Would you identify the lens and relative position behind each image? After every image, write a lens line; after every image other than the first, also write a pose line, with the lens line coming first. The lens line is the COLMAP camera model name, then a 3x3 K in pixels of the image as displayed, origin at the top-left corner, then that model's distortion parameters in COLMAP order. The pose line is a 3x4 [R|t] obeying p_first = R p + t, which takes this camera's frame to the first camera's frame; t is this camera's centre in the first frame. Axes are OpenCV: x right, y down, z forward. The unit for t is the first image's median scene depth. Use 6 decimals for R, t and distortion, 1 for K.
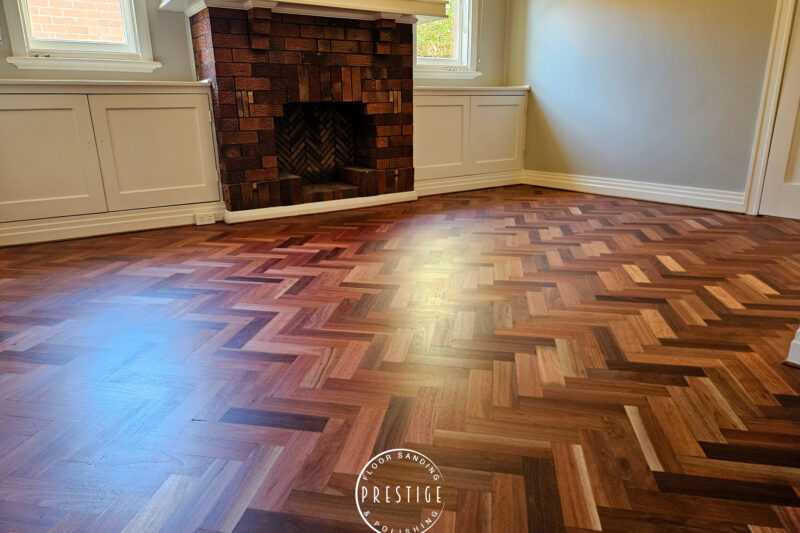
lens RADIAL K [[545.8, 0, 400.0], [0, 545.8, 266.5], [0, 0, 1]] dist [0.031562, 0.000472]
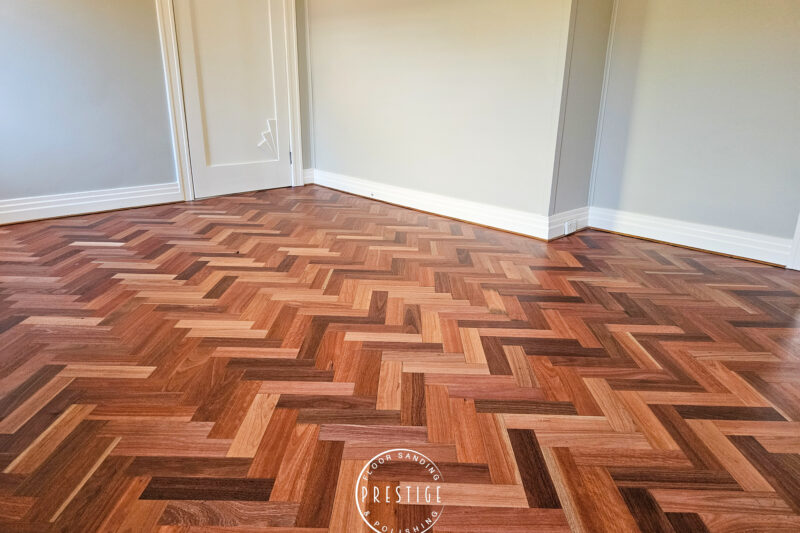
lens RADIAL K [[545.8, 0, 400.0], [0, 545.8, 266.5], [0, 0, 1]] dist [0.031562, 0.000472]
pose [[-0.159426, -0.298943, 0.940859, -0.629708], [0.262791, 0.905811, 0.332337, -0.317486], [-0.951590, 0.300232, -0.065851, 1.045928]]
